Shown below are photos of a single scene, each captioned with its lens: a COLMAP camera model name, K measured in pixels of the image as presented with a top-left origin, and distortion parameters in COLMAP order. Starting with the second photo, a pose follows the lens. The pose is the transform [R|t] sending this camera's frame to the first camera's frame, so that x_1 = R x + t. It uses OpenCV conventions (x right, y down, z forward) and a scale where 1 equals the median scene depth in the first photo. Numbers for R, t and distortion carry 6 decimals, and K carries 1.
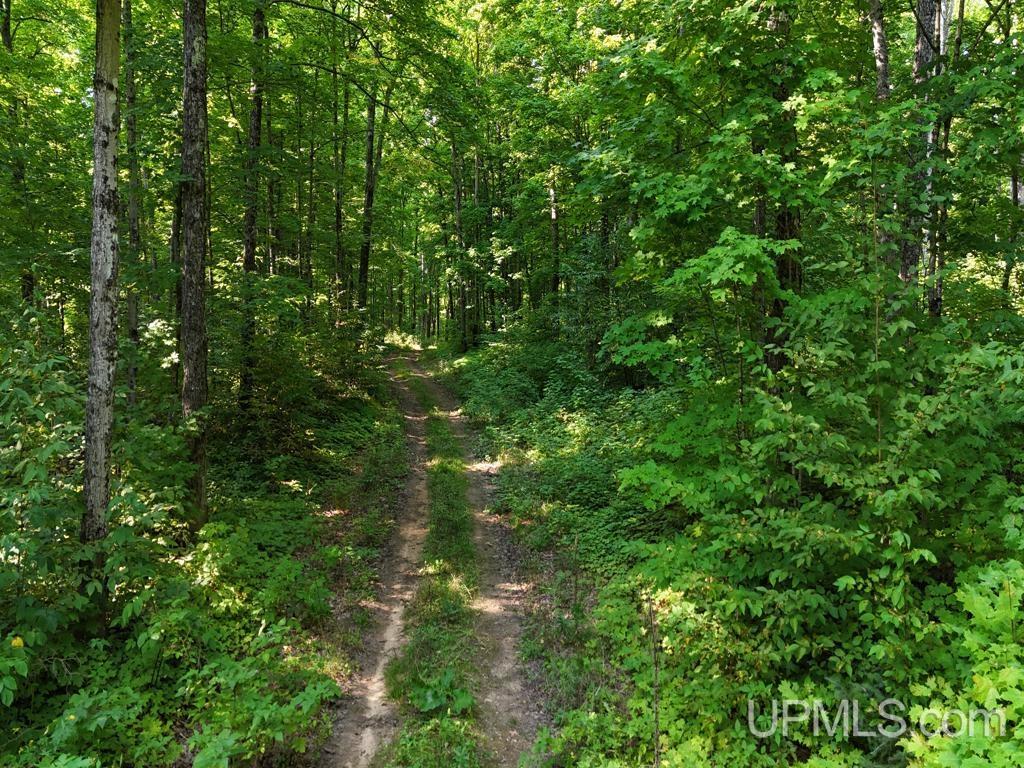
lens RADIAL K [[724.9, 0, 511.3], [0, 724.9, 349.6], [0, 0, 1]] dist [0.061793, -0.060654]
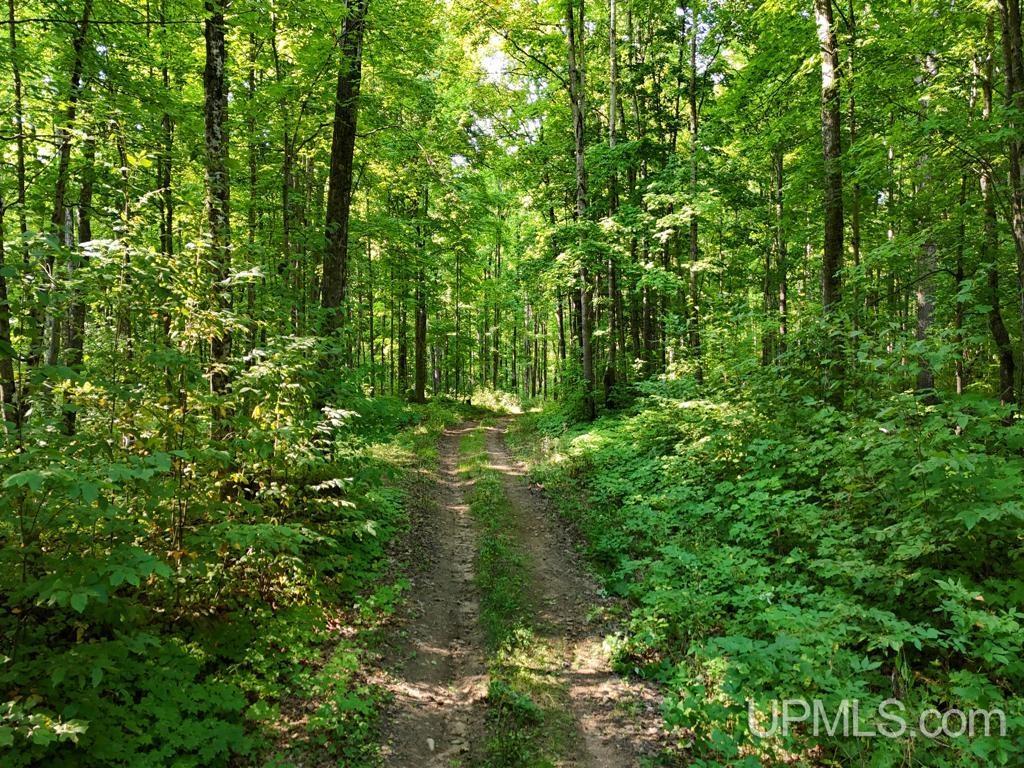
lens RADIAL K [[724.9, 0, 511.3], [0, 724.9, 349.6], [0, 0, 1]] dist [0.061793, -0.060654]
pose [[0.988957, -0.008703, -0.147945, -0.227343], [-0.003991, 0.996348, -0.085290, -0.012538], [0.148147, 0.084939, 0.985311, 2.454740]]
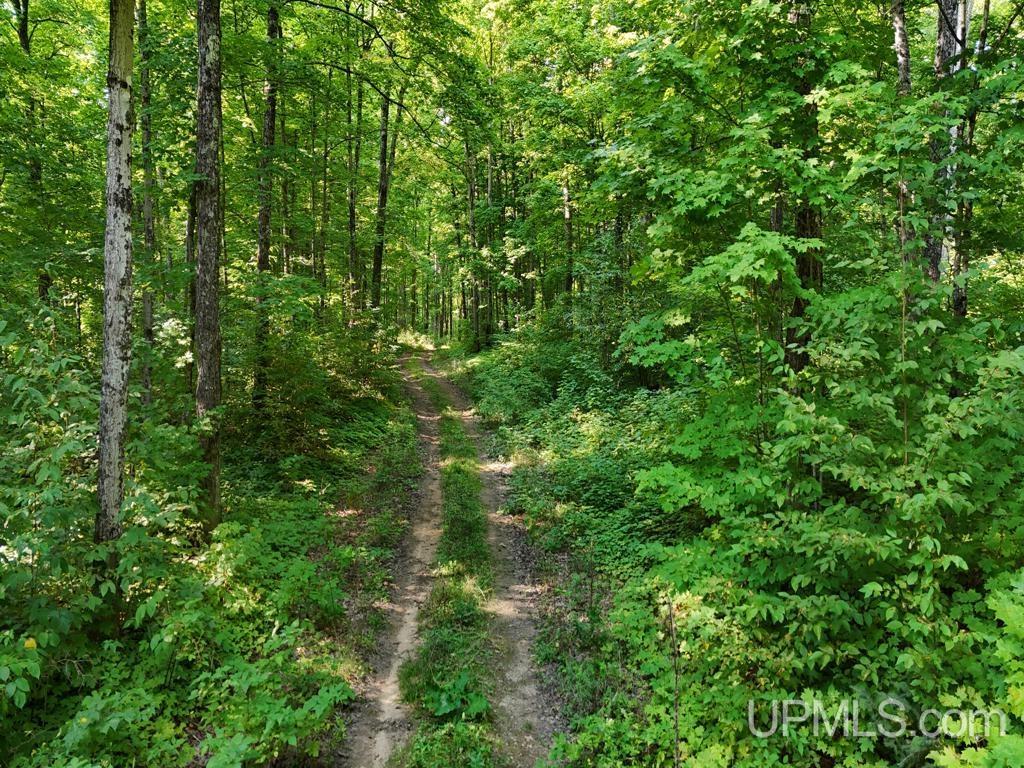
lens RADIAL K [[724.9, 0, 511.3], [0, 724.9, 349.6], [0, 0, 1]] dist [0.061793, -0.060654]
pose [[0.999849, 0.000628, -0.017355, -0.003224], [-0.000625, 1.000000, 0.000213, 0.000321], [0.017355, -0.000203, 0.999849, 0.011755]]
